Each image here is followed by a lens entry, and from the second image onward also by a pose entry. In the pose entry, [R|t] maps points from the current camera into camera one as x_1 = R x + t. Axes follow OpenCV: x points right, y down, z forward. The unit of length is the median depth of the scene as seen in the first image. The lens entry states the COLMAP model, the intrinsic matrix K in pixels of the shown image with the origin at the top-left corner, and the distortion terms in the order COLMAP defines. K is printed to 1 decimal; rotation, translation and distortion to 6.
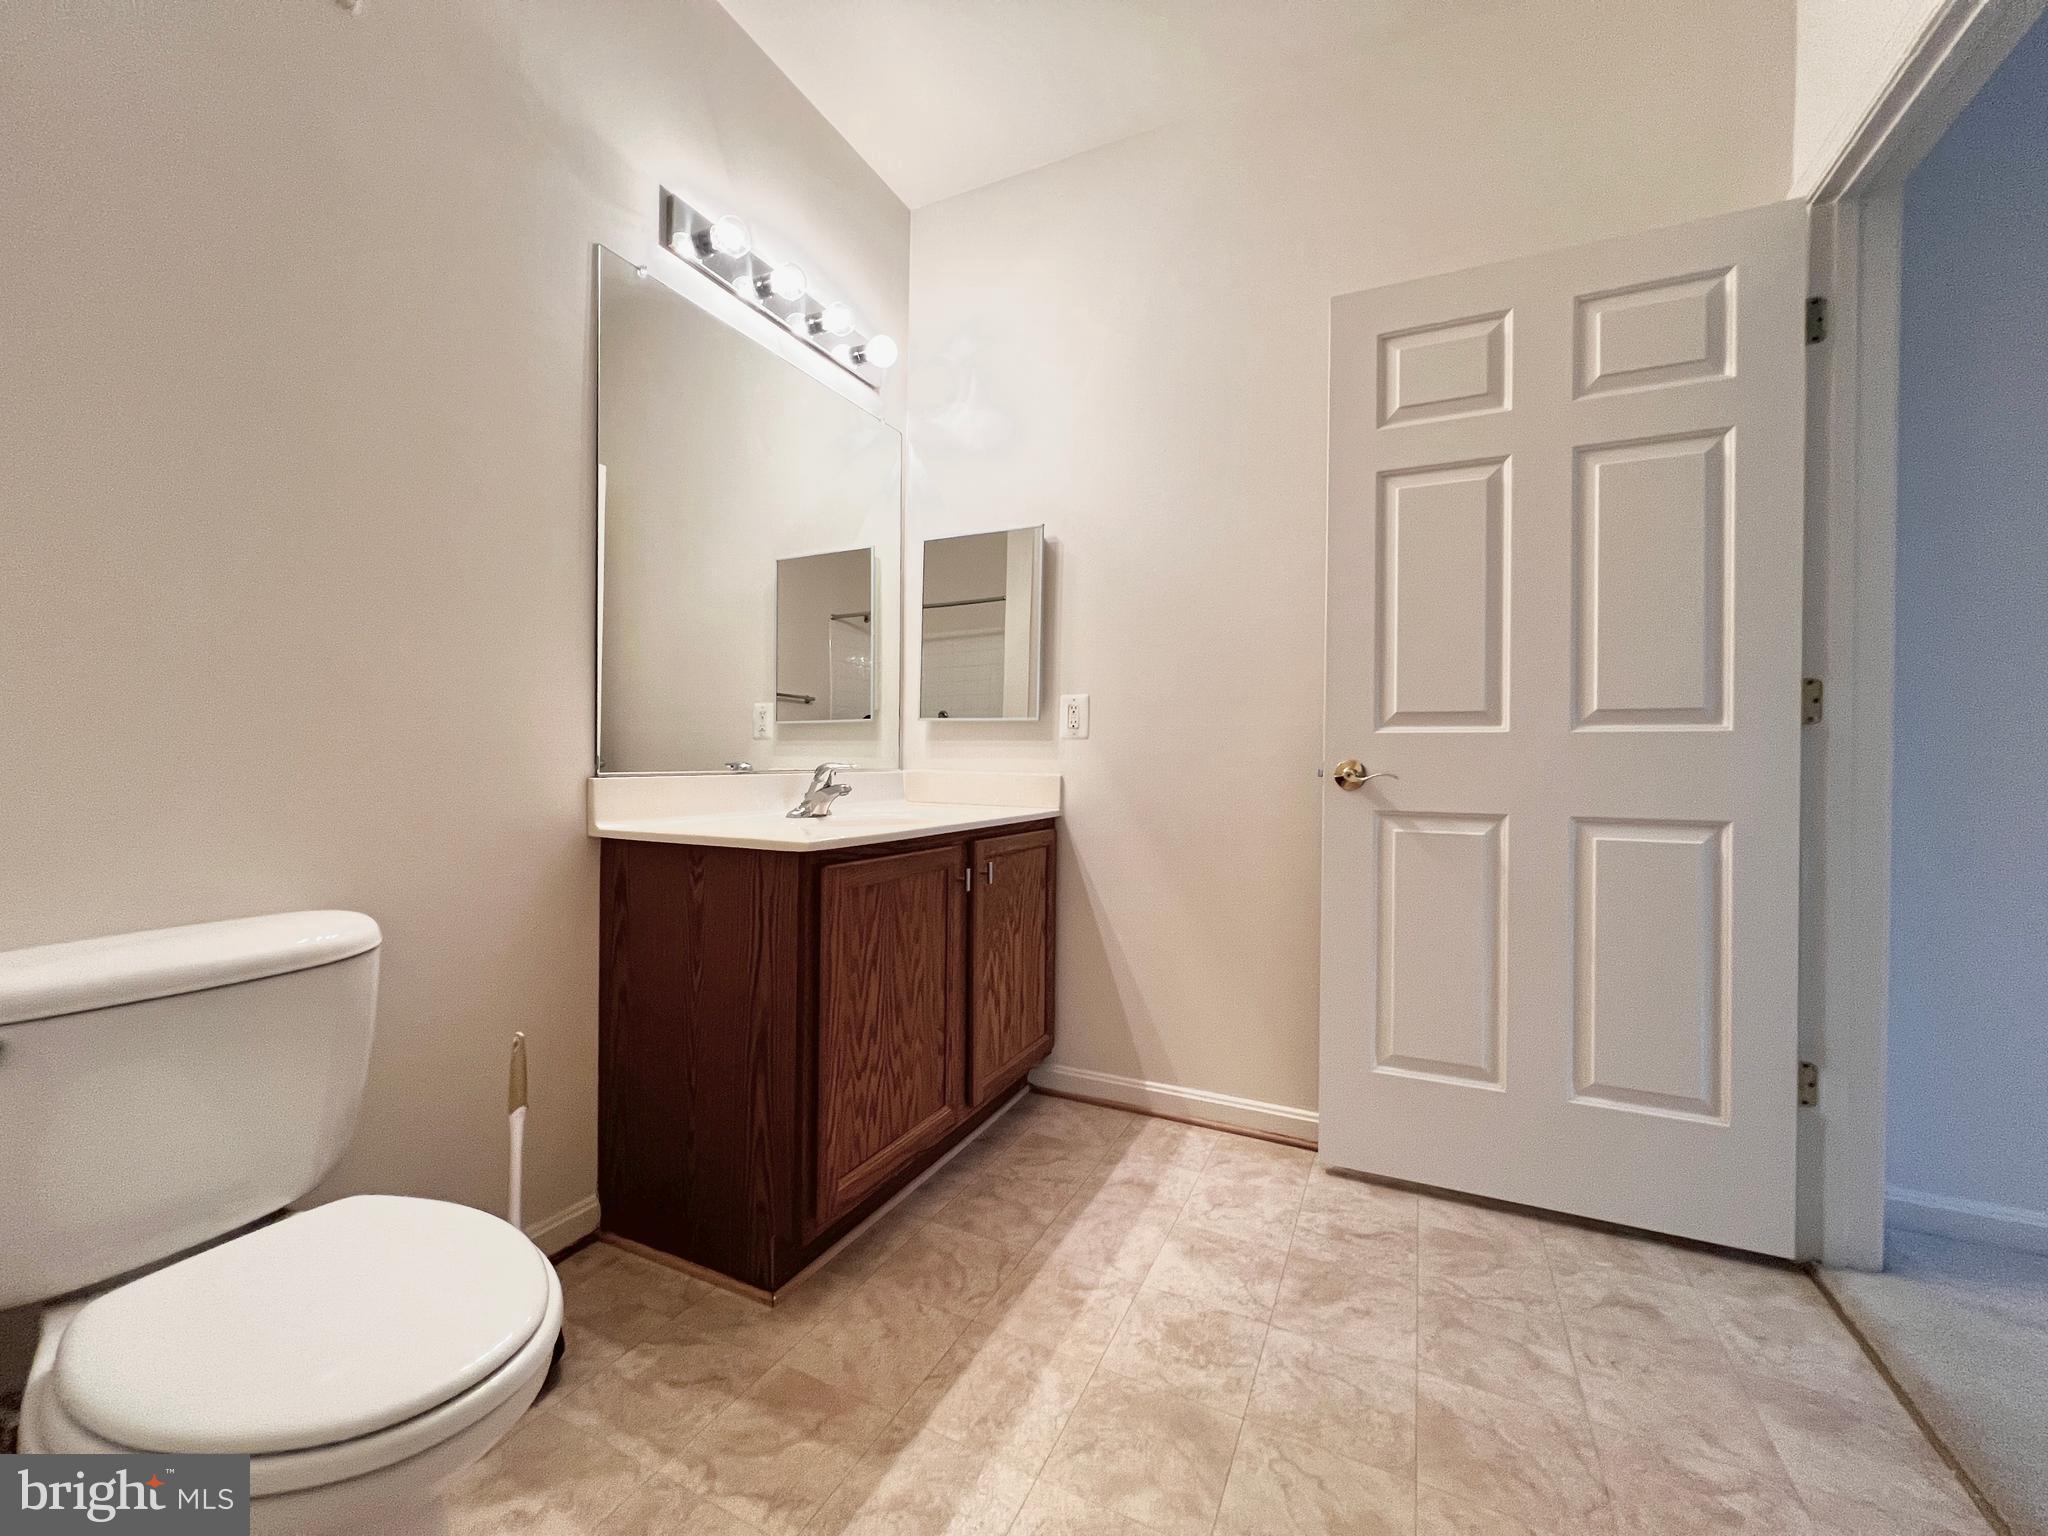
lens RADIAL K [[819.7, 0, 1018.5], [0, 819.7, 759.1], [0, 0, 1]] dist [-0.001815, 0.000191]
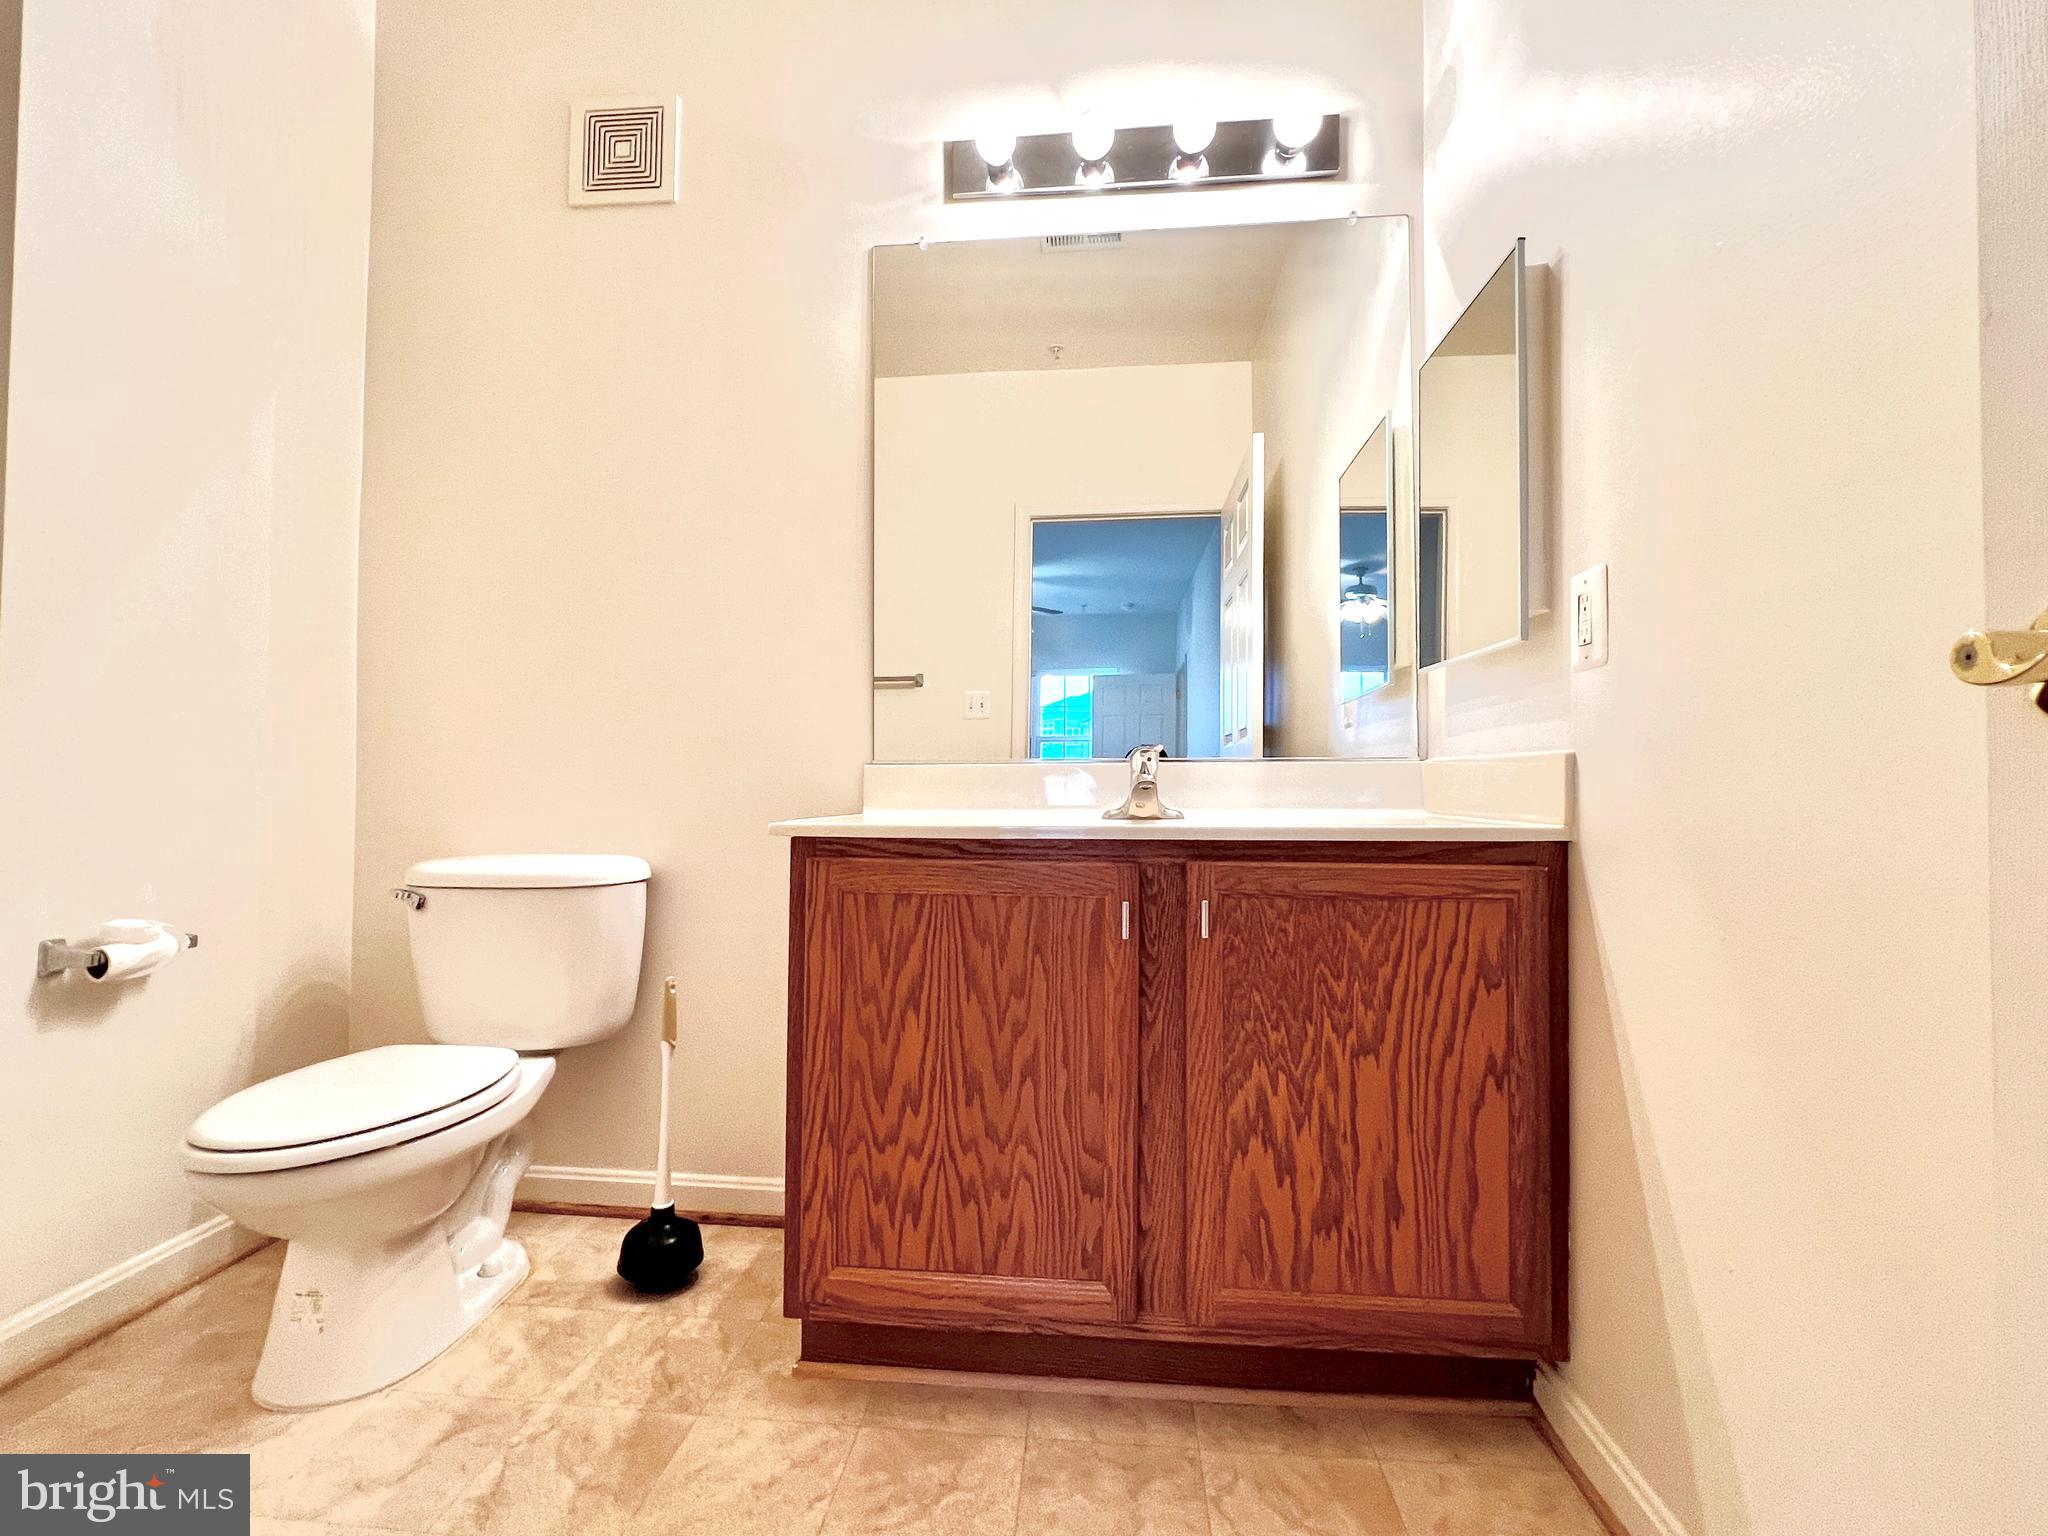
lens RADIAL K [[895.6, 0, 1024.0], [0, 895.6, 768.0], [0, 0, 1]] dist [-0.002202, -0.000023]
pose [[0.361314, -0.029449, -0.931979, 0.598536], [0.003183, 0.999534, -0.030349, 0.063057], [0.932439, 0.007999, 0.361240, 0.789098]]
